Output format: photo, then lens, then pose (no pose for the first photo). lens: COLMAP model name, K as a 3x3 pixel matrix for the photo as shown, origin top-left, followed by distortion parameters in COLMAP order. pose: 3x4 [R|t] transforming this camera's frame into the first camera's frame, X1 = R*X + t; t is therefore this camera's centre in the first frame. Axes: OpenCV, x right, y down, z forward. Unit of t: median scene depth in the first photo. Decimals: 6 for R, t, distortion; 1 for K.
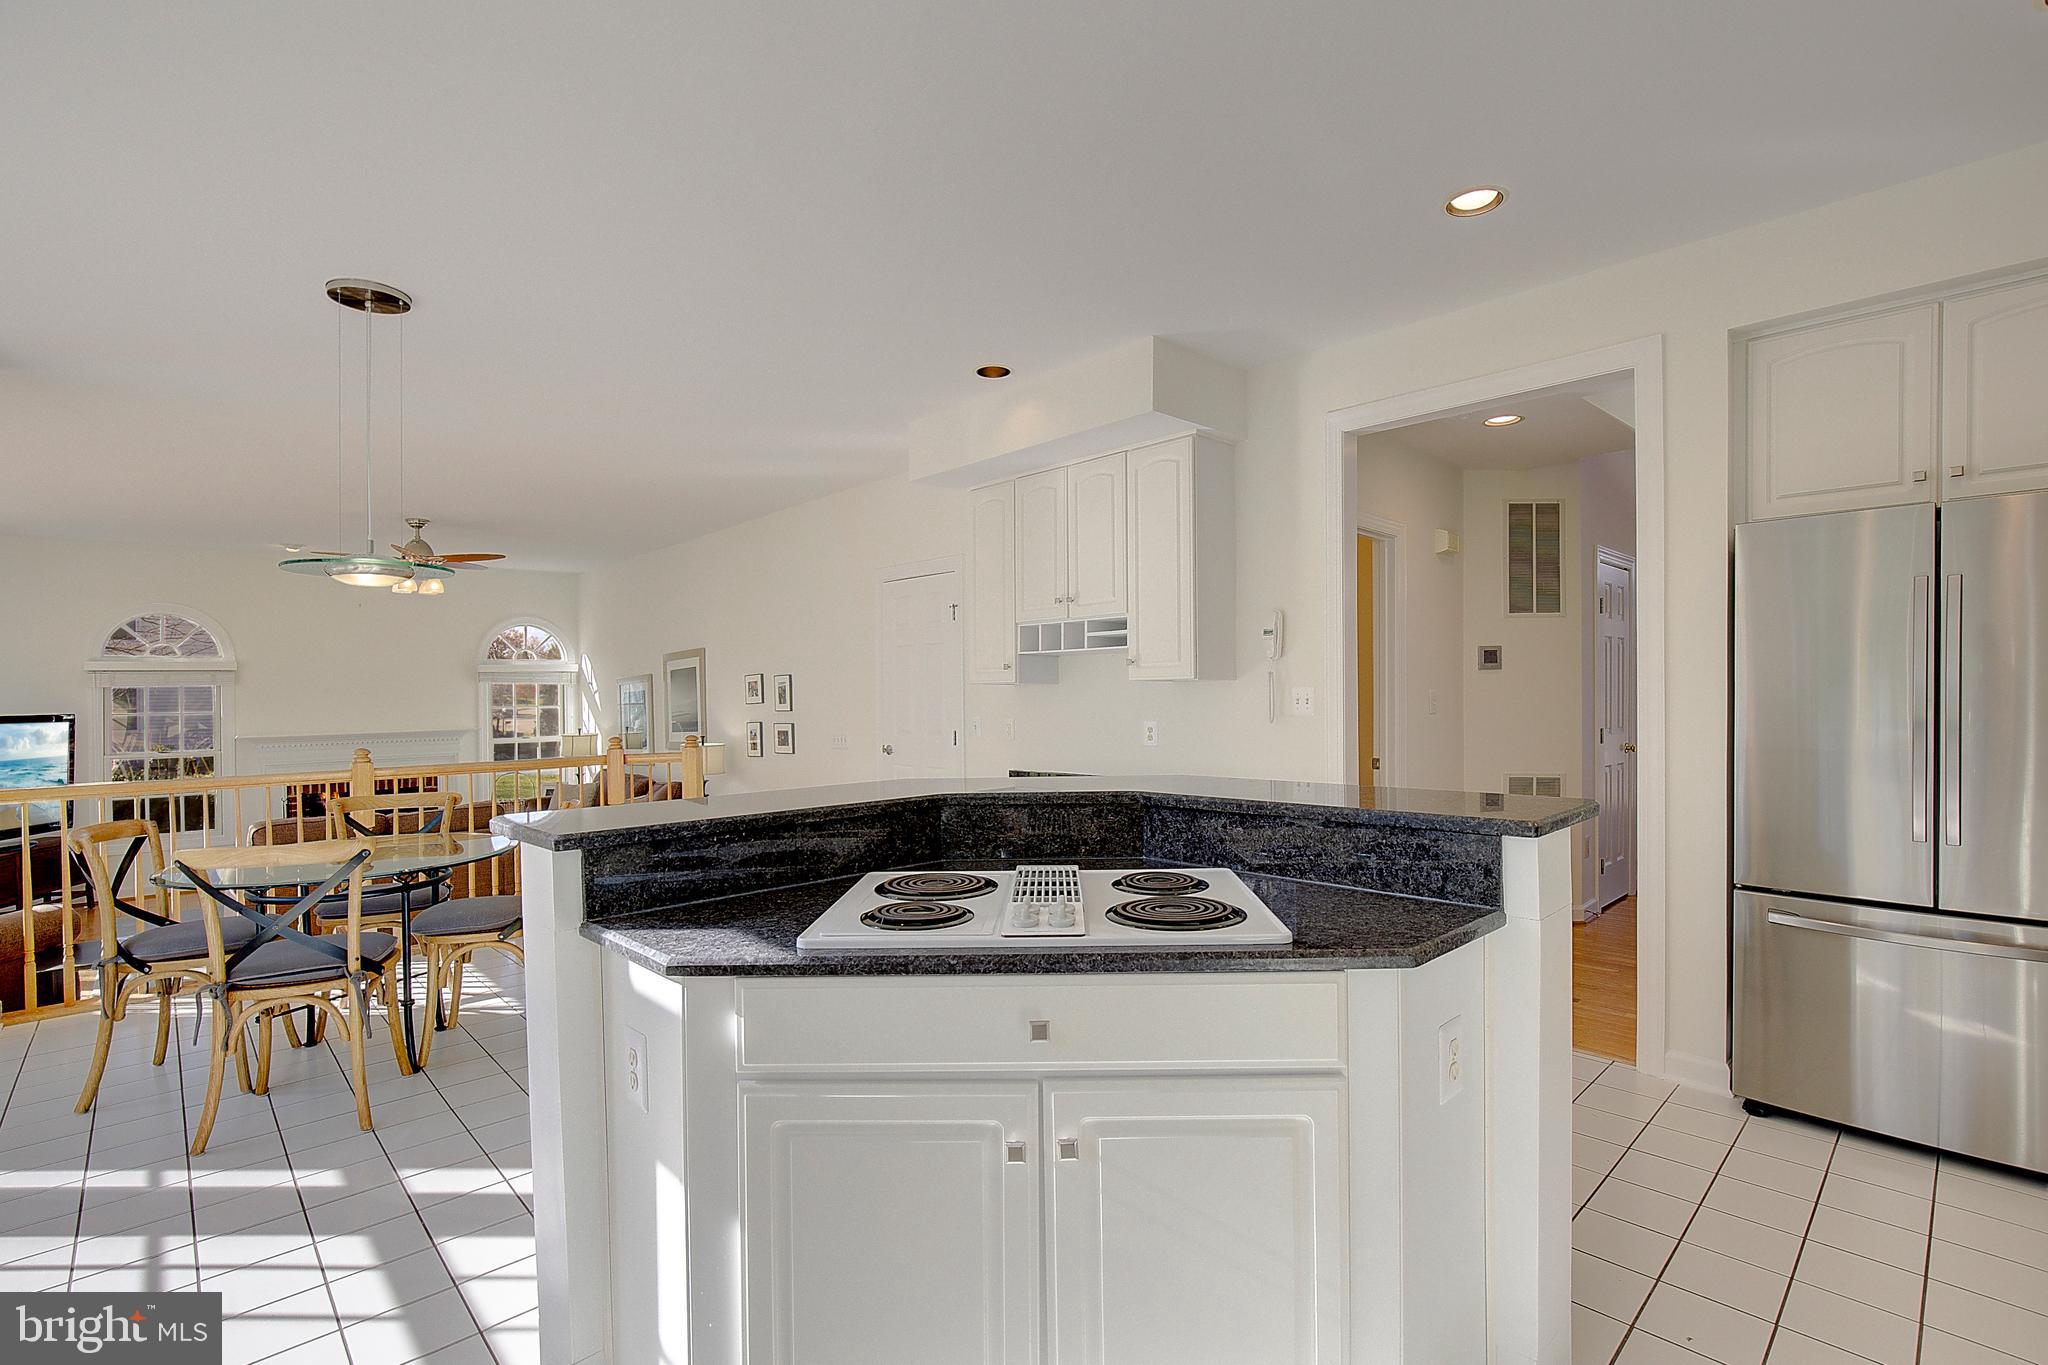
lens RADIAL K [[953.1, 0, 1027.1], [0, 953.1, 688.9], [0, 0, 1]] dist [0.000652, 0.000027]
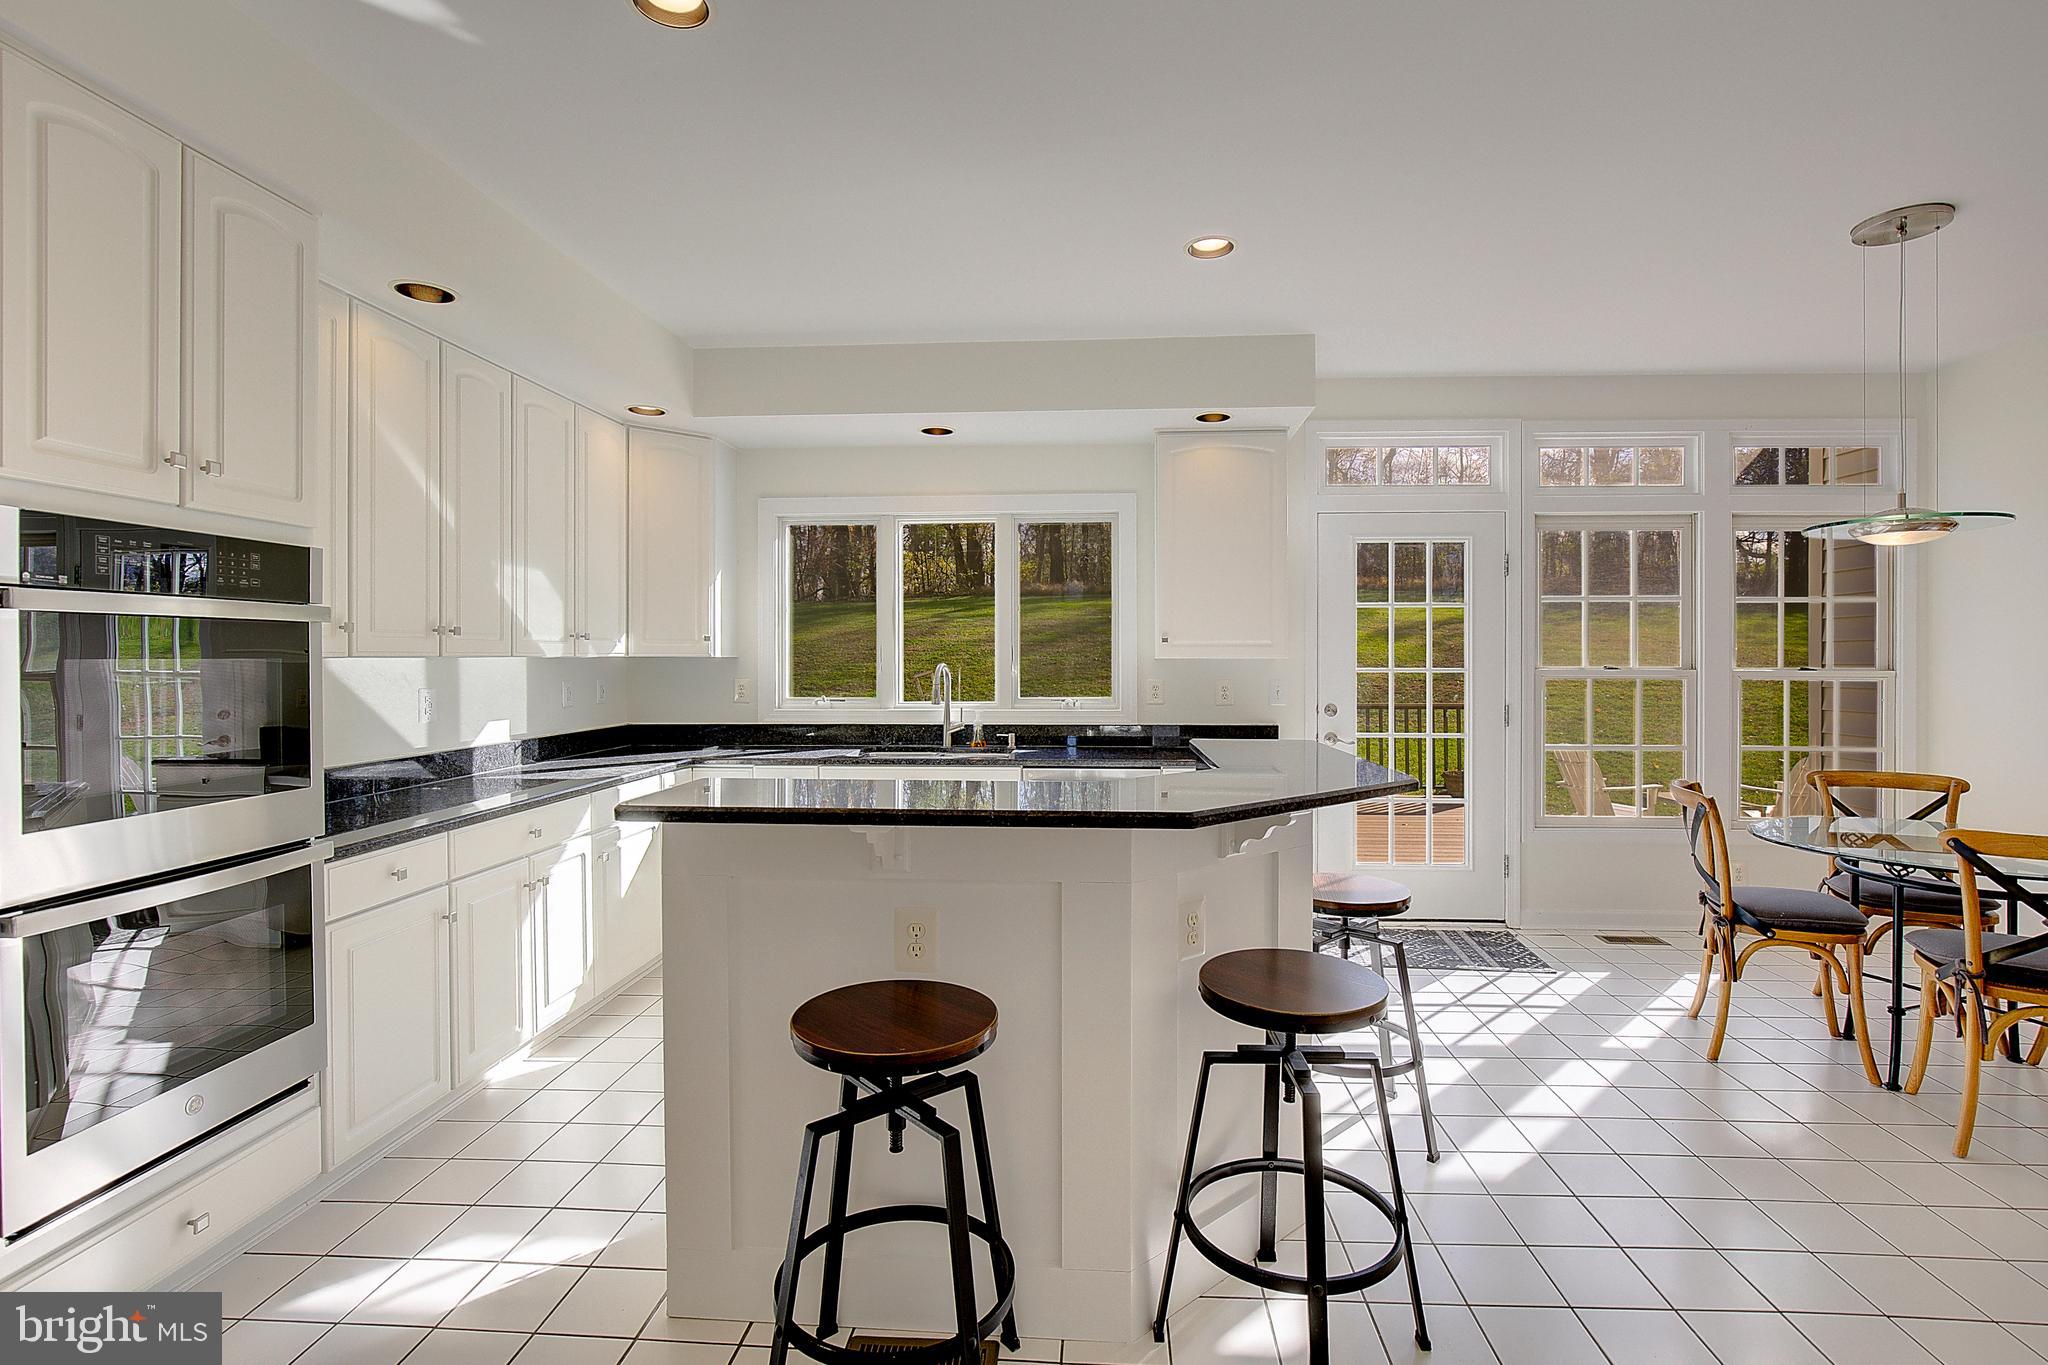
lens RADIAL K [[951.7, 0, 1055.9], [0, 951.7, 668.8], [0, 0, 1]] dist [-0.008350, 0.000238]
pose [[-0.717362, 0.023473, -0.696306, 0.215853], [0.010828, 0.999687, 0.022544, -0.007524], [0.696617, 0.008633, -0.717391, 0.450570]]
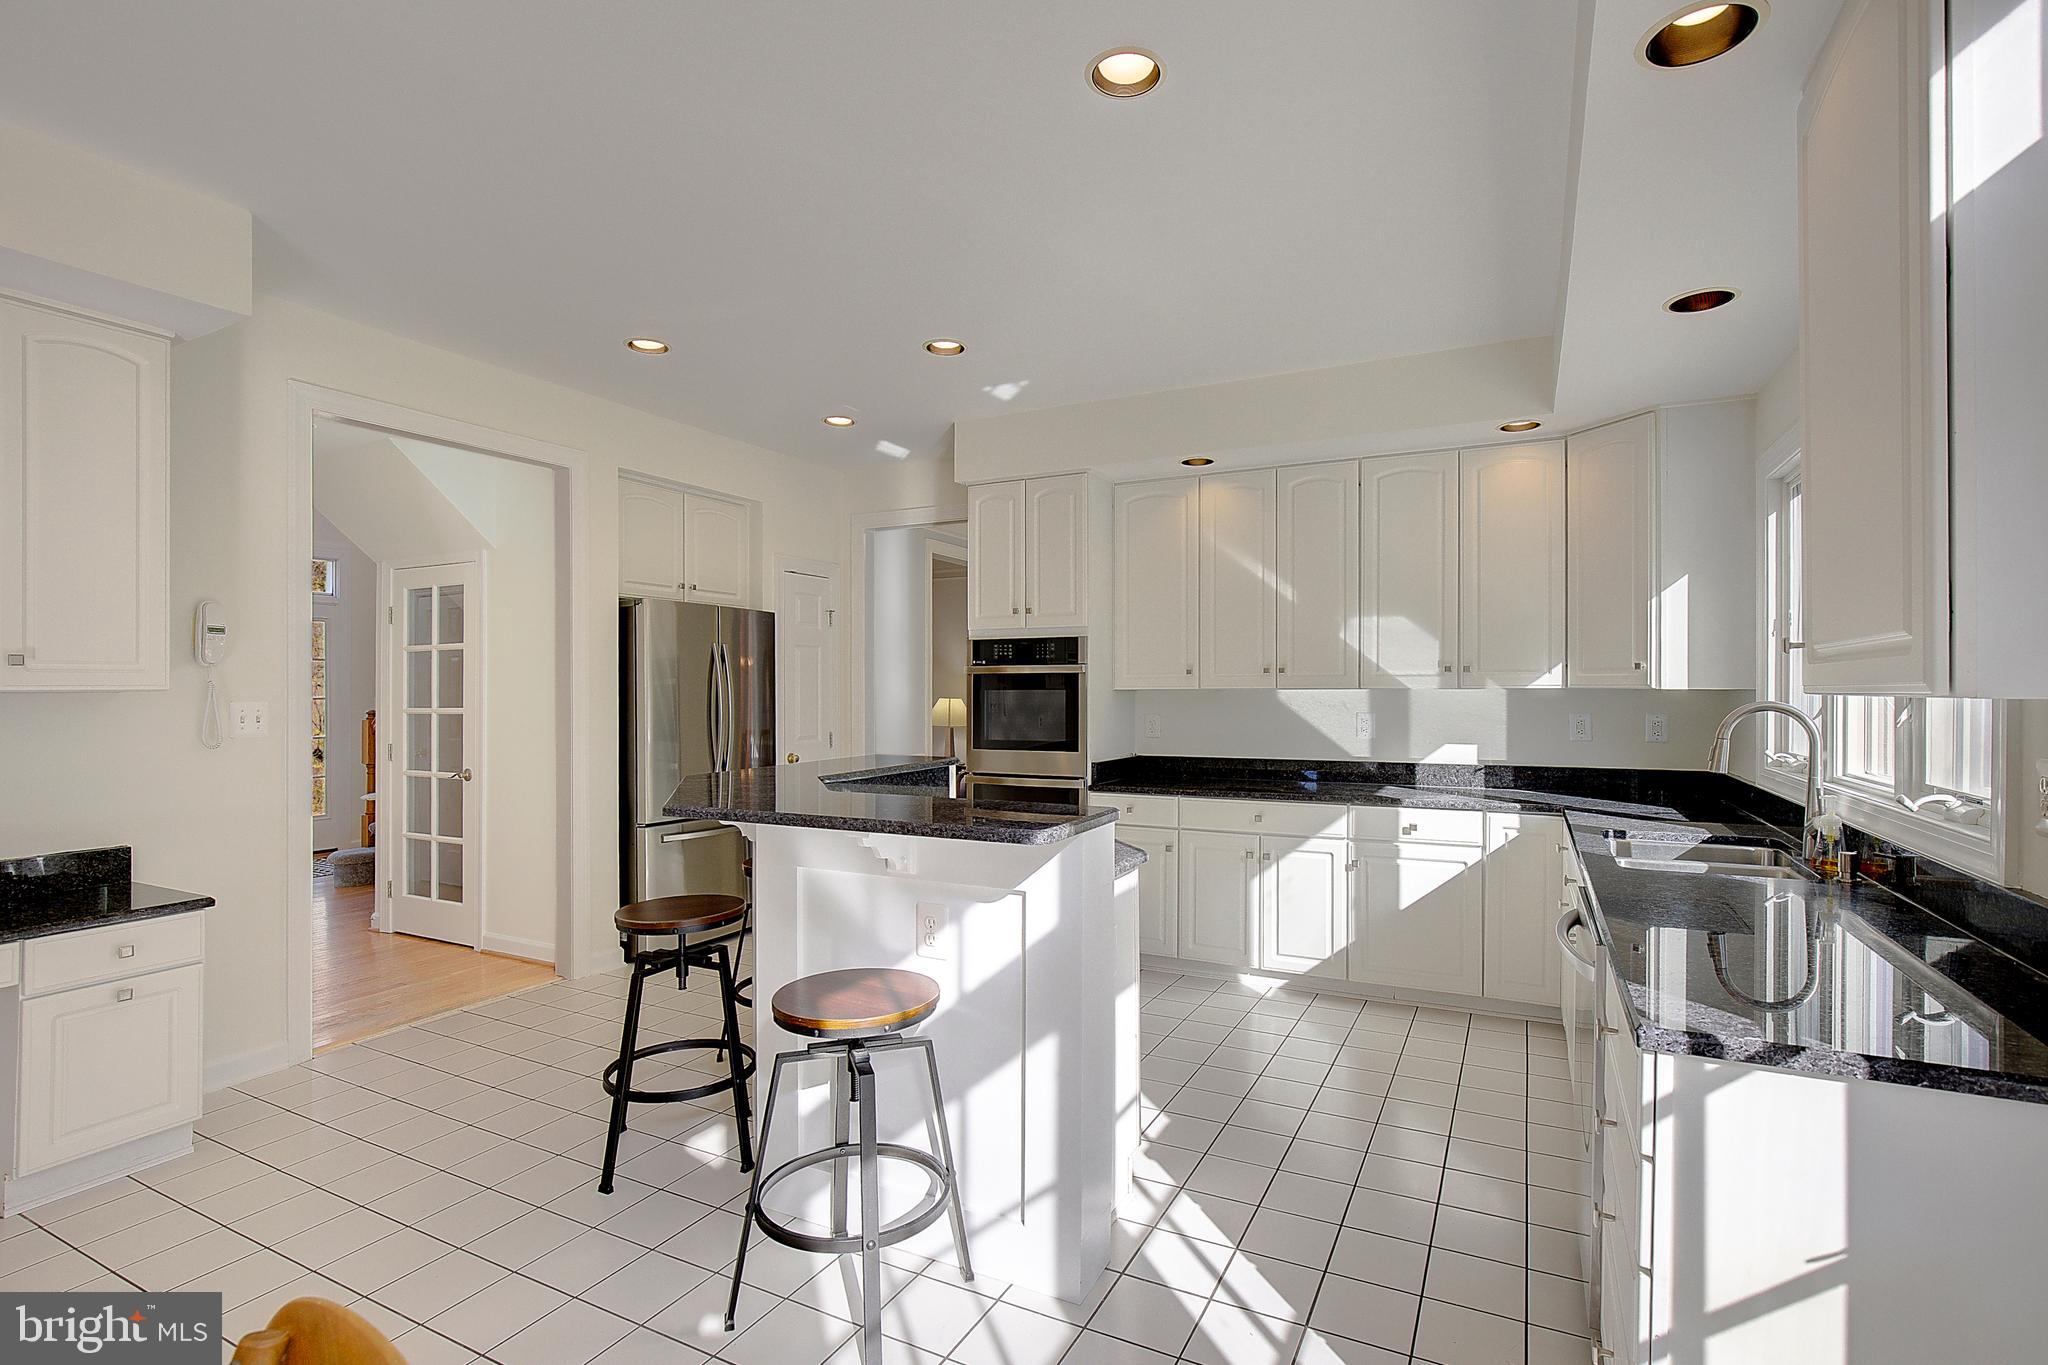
lens RADIAL K [[960.7, 0, 1052.6], [0, 960.7, 682.7], [0, 0, 1]] dist [-0.012450, 0.000092]
pose [[-0.360291, 0.017841, 0.932669, -0.353464], [0.007875, 0.999840, -0.016084, -0.002118], [-0.932807, 0.001550, -0.360373, 0.324788]]
